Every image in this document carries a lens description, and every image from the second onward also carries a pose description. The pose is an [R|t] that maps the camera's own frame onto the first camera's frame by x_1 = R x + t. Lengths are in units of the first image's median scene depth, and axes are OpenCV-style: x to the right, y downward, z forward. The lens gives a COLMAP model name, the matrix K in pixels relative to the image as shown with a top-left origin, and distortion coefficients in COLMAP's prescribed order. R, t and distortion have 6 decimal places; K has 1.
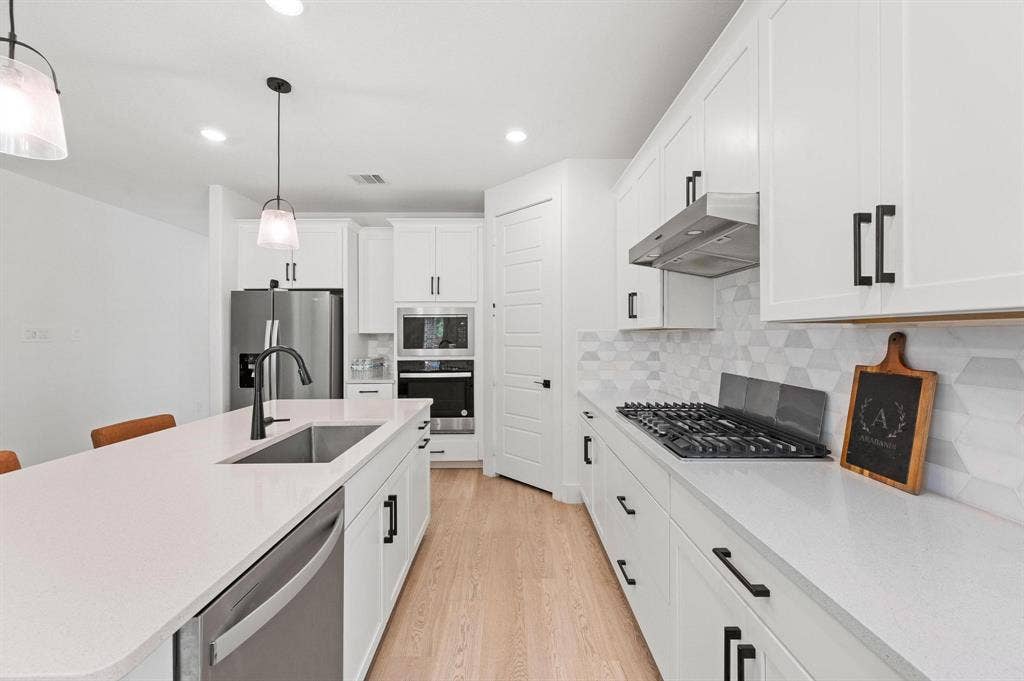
lens RADIAL K [[405.3, 0, 511.4], [0, 405.3, 333.8], [0, 0, 1]] dist [0.002057, -0.000543]
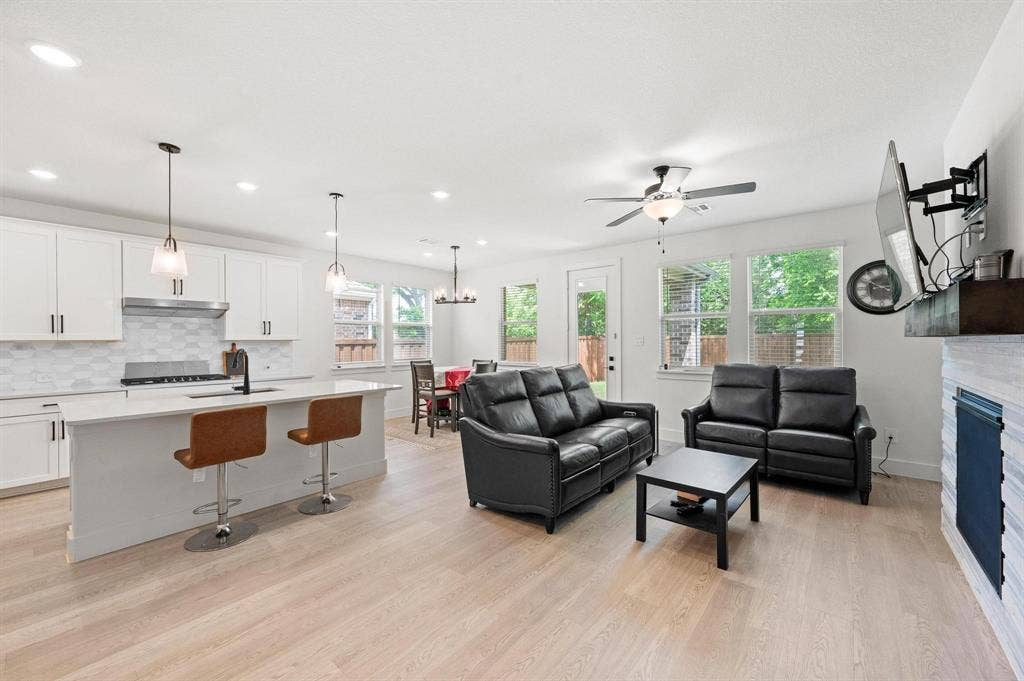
lens RADIAL K [[405.3, 0, 512.5], [0, 405.3, 341.0], [0, 0, 1]] dist [0.002057, -0.000543]
pose [[-0.758936, 0.005500, 0.651143, -1.566331], [0.004208, 0.999985, -0.003543, 0.001495], [-0.651152, 0.000051, -0.758947, 0.888384]]
